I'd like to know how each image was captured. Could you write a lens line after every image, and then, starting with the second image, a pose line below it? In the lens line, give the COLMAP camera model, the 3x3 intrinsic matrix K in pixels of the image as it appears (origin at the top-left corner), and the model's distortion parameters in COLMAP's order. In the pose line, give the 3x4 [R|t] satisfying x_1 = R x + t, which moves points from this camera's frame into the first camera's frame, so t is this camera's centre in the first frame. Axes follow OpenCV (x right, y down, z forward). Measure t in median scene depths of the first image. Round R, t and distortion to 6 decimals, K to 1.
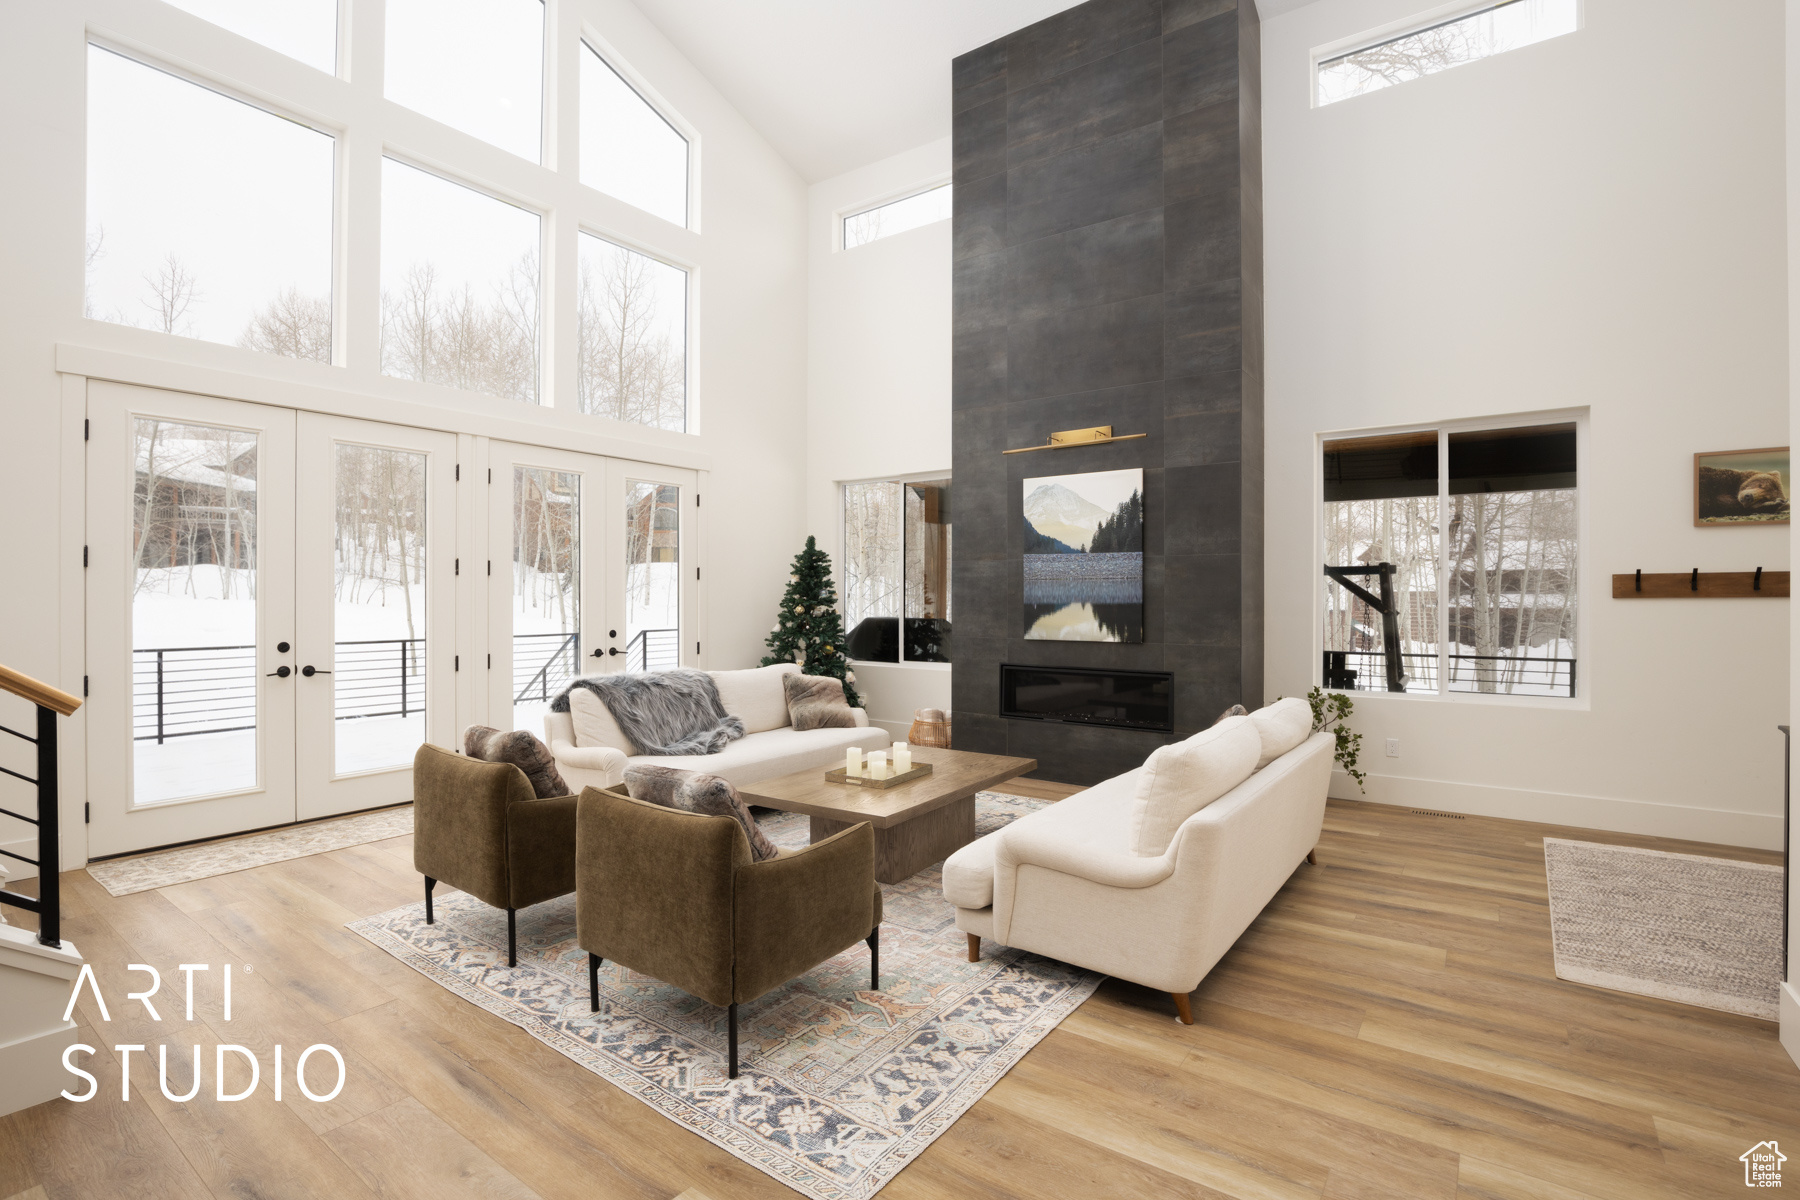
lens RADIAL K [[842.6, 0, 894.3], [0, 842.6, 594.6], [0, 0, 1]] dist [-0.033841, 0.003028]
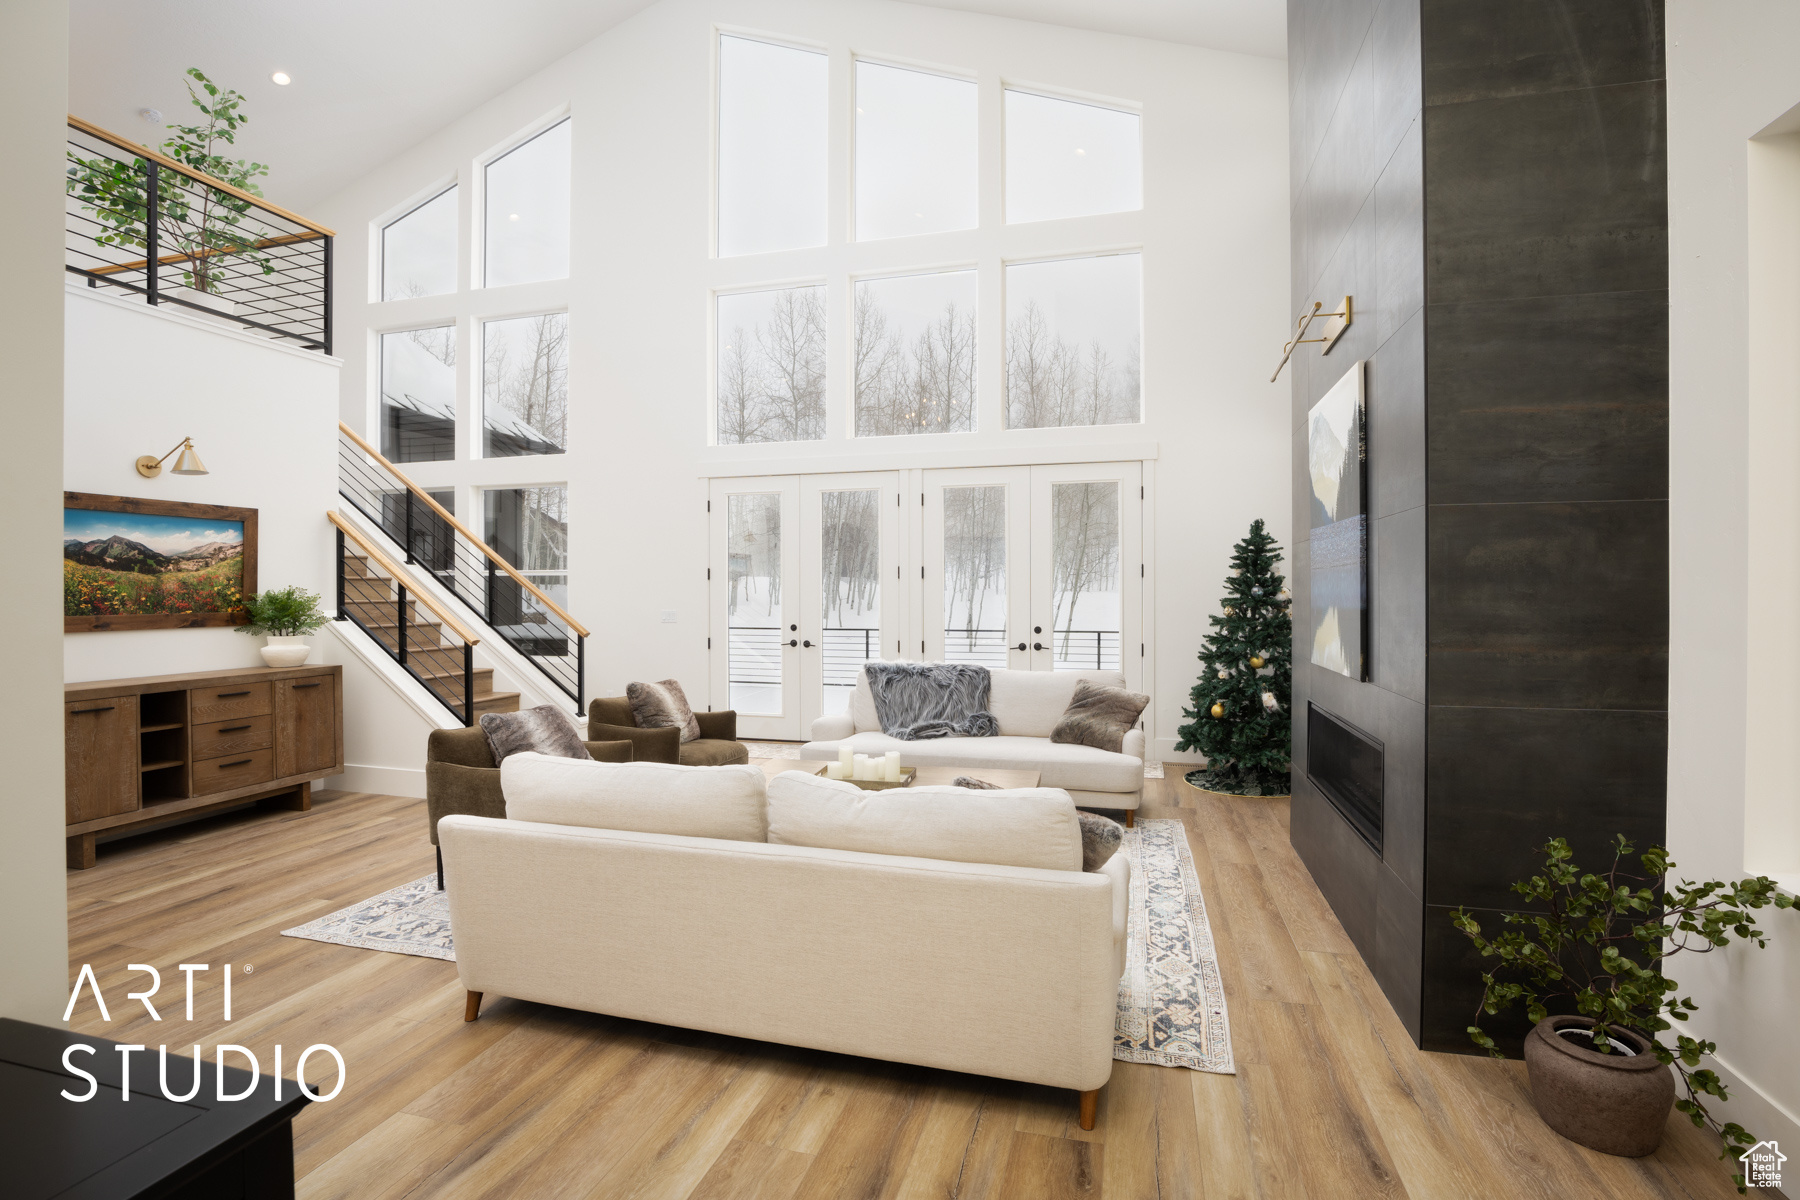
lens RADIAL K [[842.6, 0, 909.2], [0, 842.6, 596.1], [0, 0, 1]] dist [-0.033841, 0.003028]
pose [[0.355833, 0.000855, -0.934549, 0.673653], [0.002435, 0.999995, 0.001842, 0.001316], [0.934546, -0.002931, 0.355830, 0.520784]]
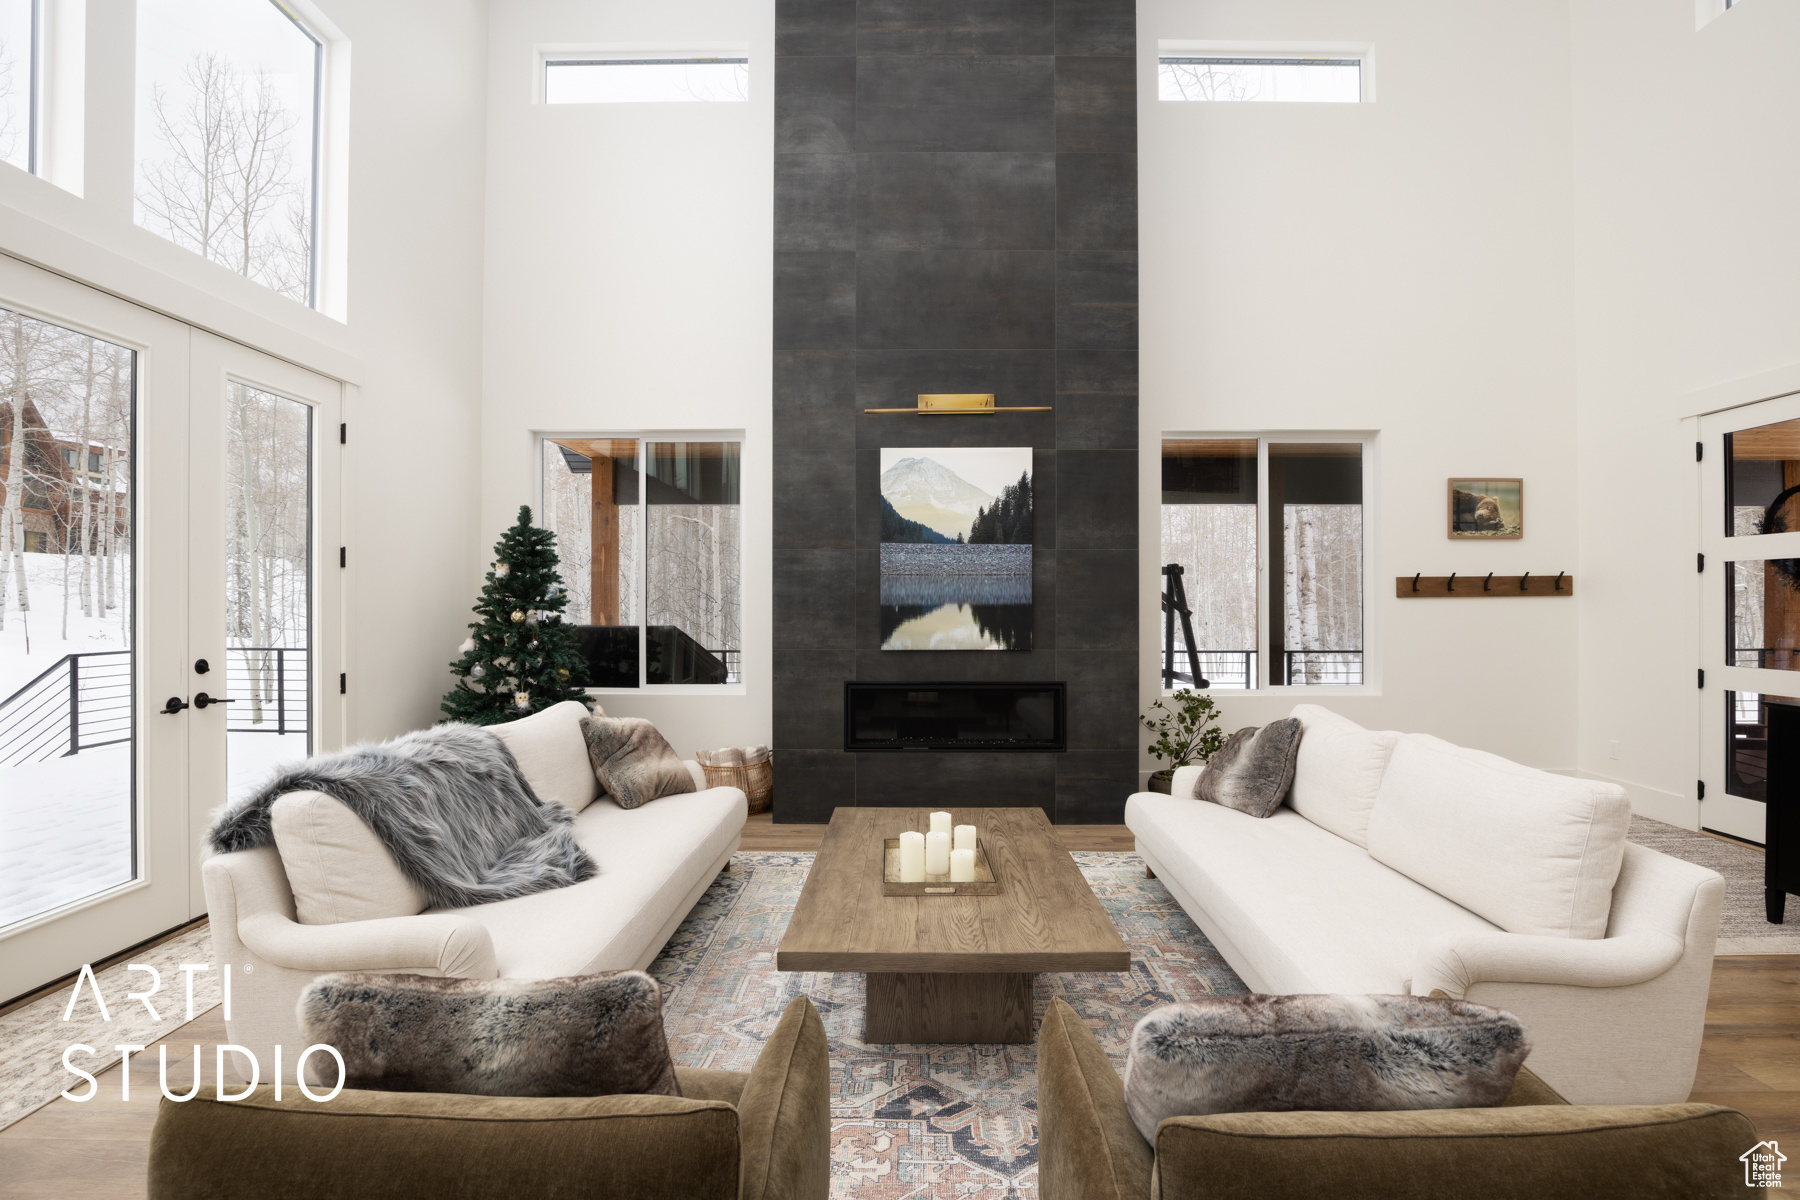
lens RADIAL K [[842.6, 0, 898.2], [0, 842.6, 596.5], [0, 0, 1]] dist [-0.033841, 0.003028]
pose [[0.814283, 0.000868, 0.580468, -0.311180], [-0.000722, 1.000000, -0.000482, 0.002996], [-0.580468, -0.000027, 0.814283, 0.366120]]
